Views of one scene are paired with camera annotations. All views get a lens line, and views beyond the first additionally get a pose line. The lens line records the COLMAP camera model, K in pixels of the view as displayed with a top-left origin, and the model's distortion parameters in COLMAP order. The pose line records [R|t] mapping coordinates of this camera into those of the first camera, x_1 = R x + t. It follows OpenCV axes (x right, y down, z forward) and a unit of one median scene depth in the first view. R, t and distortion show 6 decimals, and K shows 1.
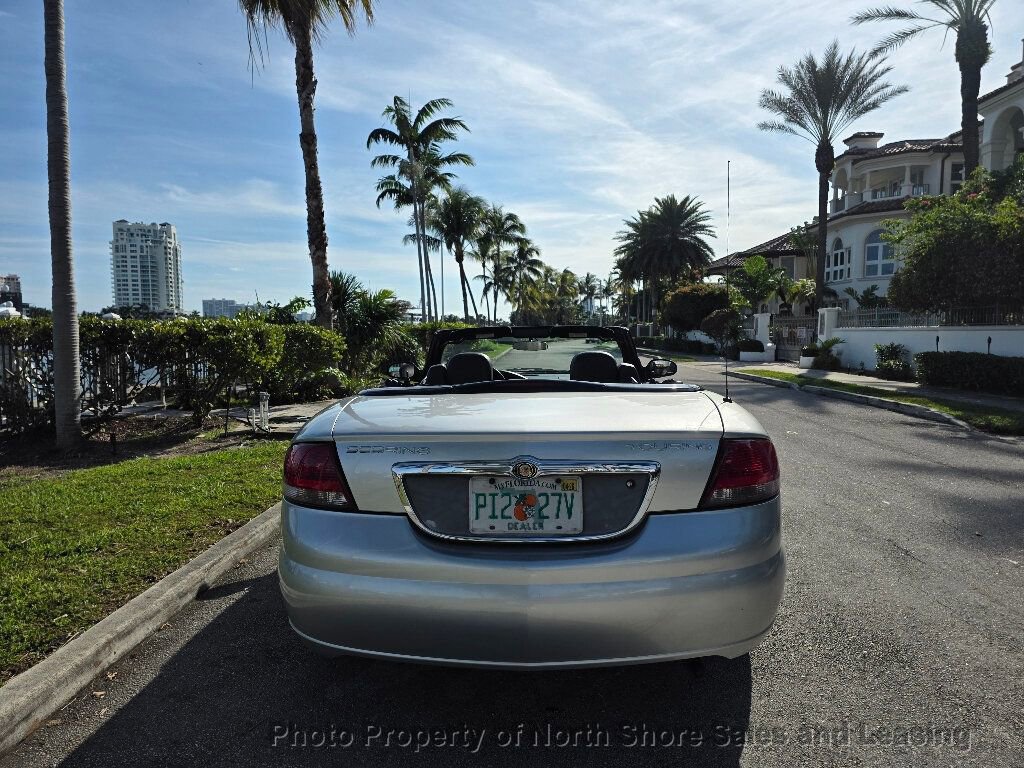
lens RADIAL K [[688.4, 0, 517.5], [0, 688.4, 389.9], [0, 0, 1]] dist [0.067668, -0.064728]
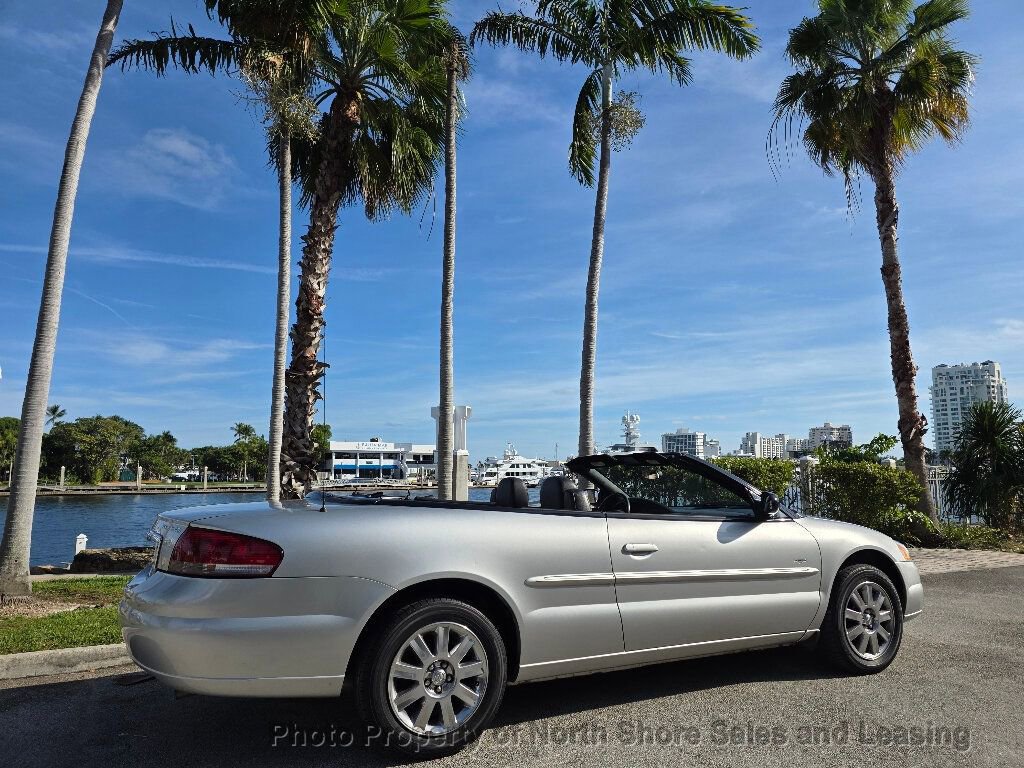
lens RADIAL K [[688.4, 0, 522.2], [0, 688.4, 397.5], [0, 0, 1]] dist [0.067668, -0.064728]
pose [[0.478820, -0.099314, -0.872278, 0.126084], [-0.071611, 0.985852, -0.151554, -0.001706], [0.874988, 0.135032, 0.464934, 0.057991]]
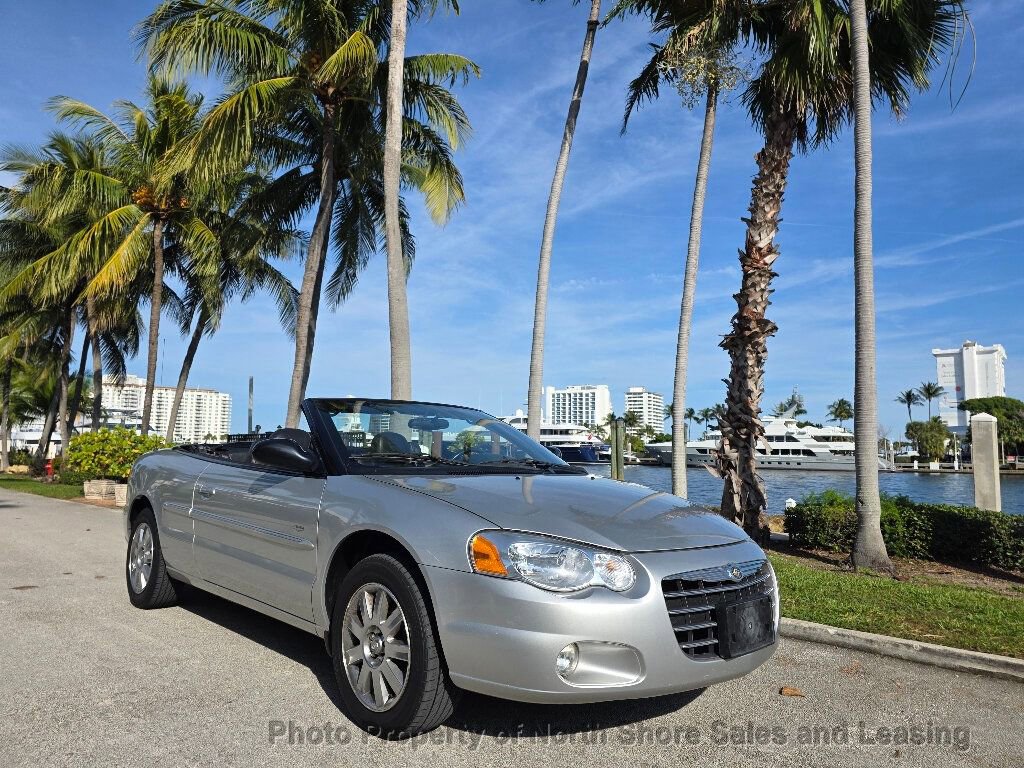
lens RADIAL K [[688.4, 0, 508.7], [0, 688.4, 384.1], [0, 0, 1]] dist [0.067668, -0.064728]
pose [[-0.708878, -0.074229, -0.701414, 0.083708], [-0.067909, 0.997010, -0.036880, -0.014032], [0.702054, 0.021488, -0.711799, 0.259389]]
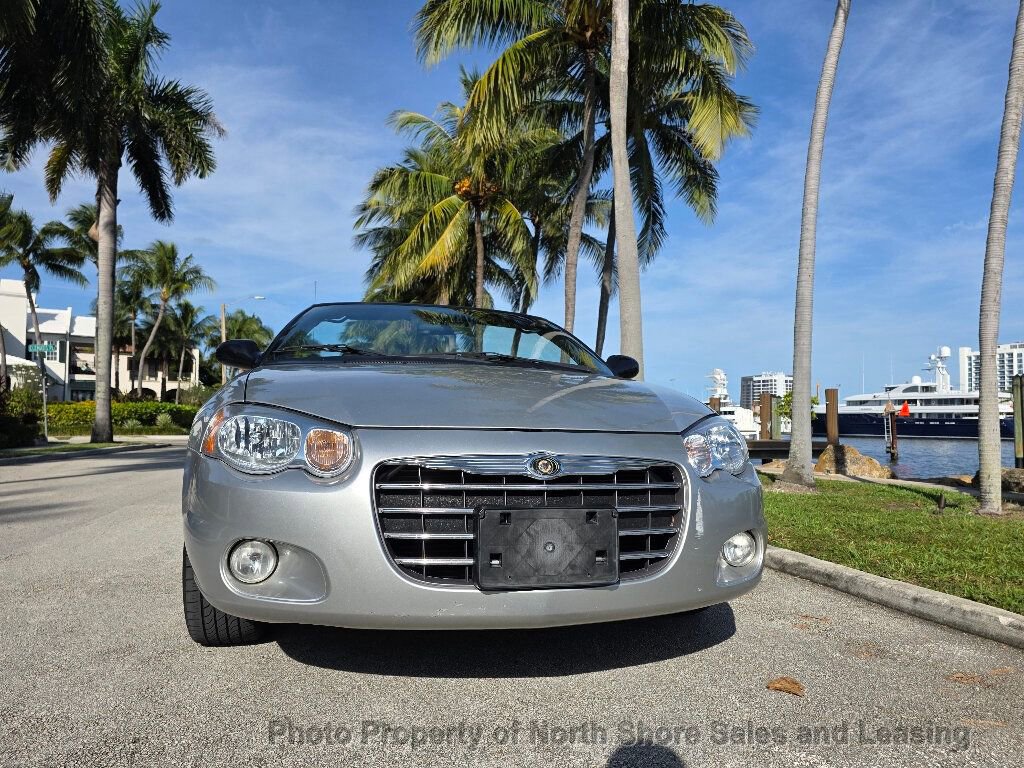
lens RADIAL K [[688.4, 0, 521.1], [0, 688.4, 400.5], [0, 0, 1]] dist [0.067668, -0.064728]
pose [[-0.963185, -0.011884, -0.268575, 0.021065], [-0.025272, 0.998601, 0.046448, -0.004035], [0.267647, 0.051525, -0.962138, 0.269482]]
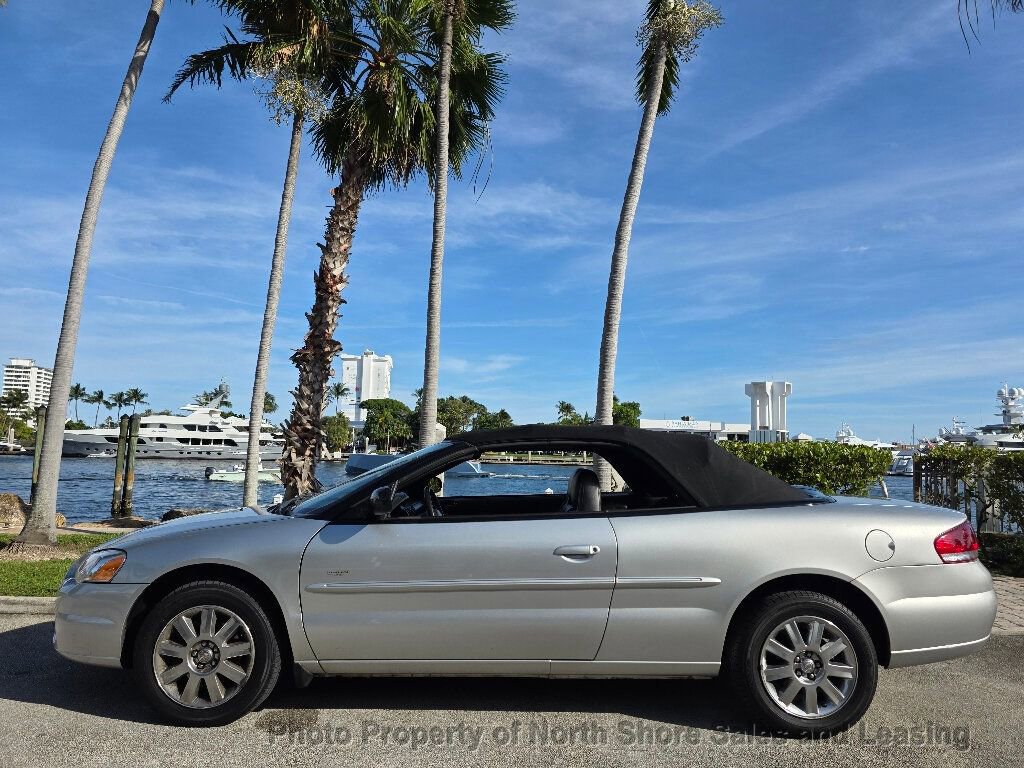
lens RADIAL K [[688.4, 0, 518.8], [0, 688.4, 386.8], [0, 0, 1]] dist [0.067668, -0.064728]
pose [[0.023557, -0.090035, -0.995660, 0.126795], [-0.108348, 0.989840, -0.092072, -0.017573], [0.993834, 0.110047, 0.013562, 0.209253]]
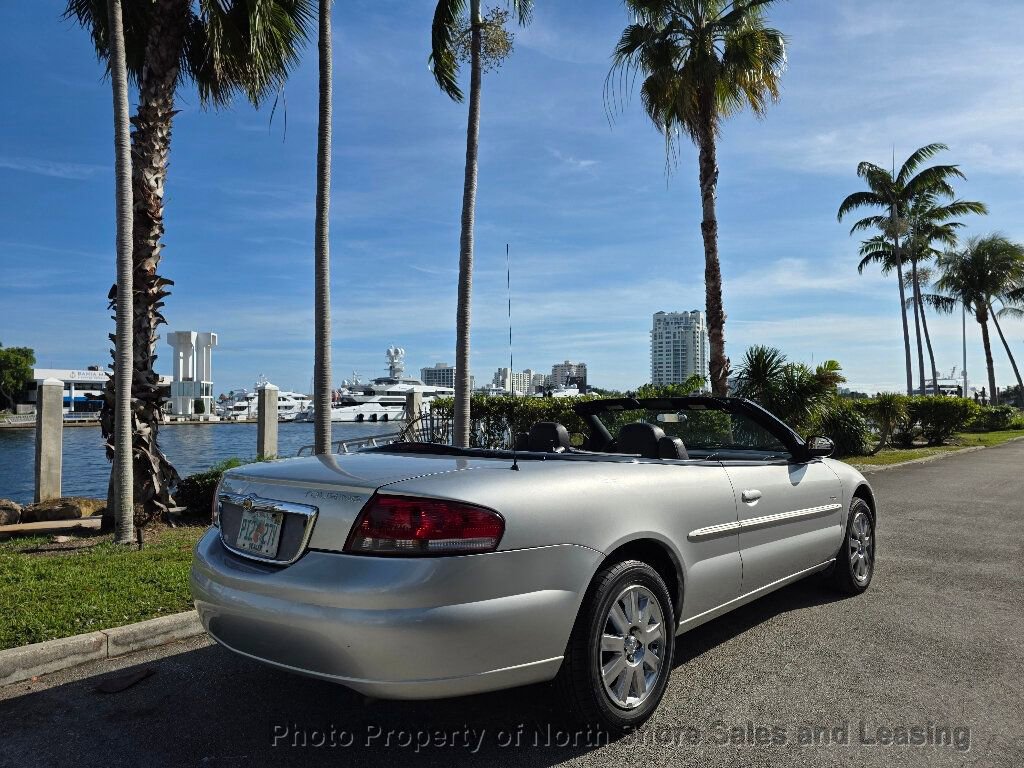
lens RADIAL K [[688.4, 0, 512.2], [0, 688.4, 390.2], [0, 0, 1]] dist [0.067668, -0.064728]
pose [[0.745896, -0.018568, -0.665804, 0.079237], [-0.053646, 0.994689, -0.087839, -0.000809], [0.663898, 0.101237, 0.740939, 0.018325]]
